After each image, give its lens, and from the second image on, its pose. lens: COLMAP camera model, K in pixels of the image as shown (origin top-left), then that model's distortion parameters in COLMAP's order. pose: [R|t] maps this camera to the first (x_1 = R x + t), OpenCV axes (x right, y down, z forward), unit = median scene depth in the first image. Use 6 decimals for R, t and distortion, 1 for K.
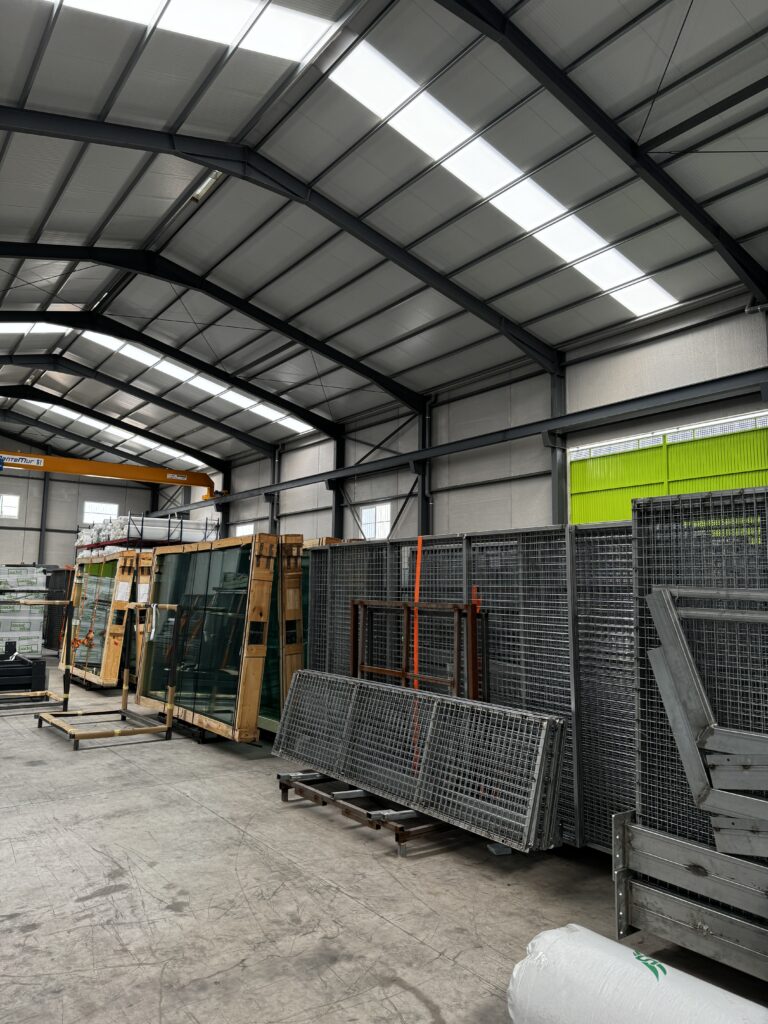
lens RADIAL K [[713.8, 0, 384.0], [0, 713.8, 512.0], [0, 0, 1]] dist [0.039419, -0.004526]
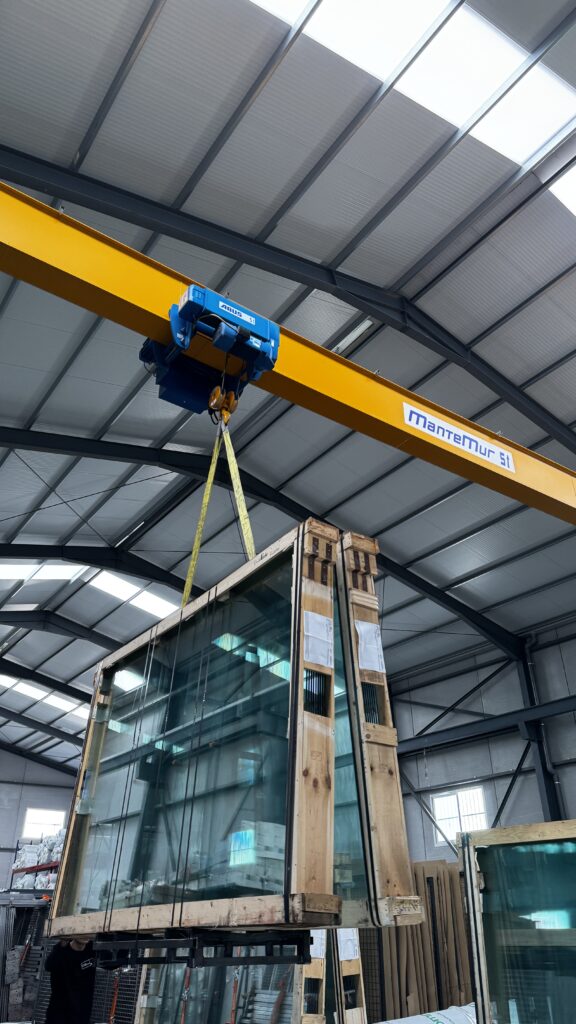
lens RADIAL K [[615.7, 0, 288.0], [0, 615.7, 512.0], [0, 0, 1]] dist [0.105867, -0.128480]
pose [[0.999065, 0.000741, 0.043235, -0.223740], [0.019254, 0.887647, -0.460121, 0.030970], [-0.038719, 0.460523, 0.886803, 0.297864]]
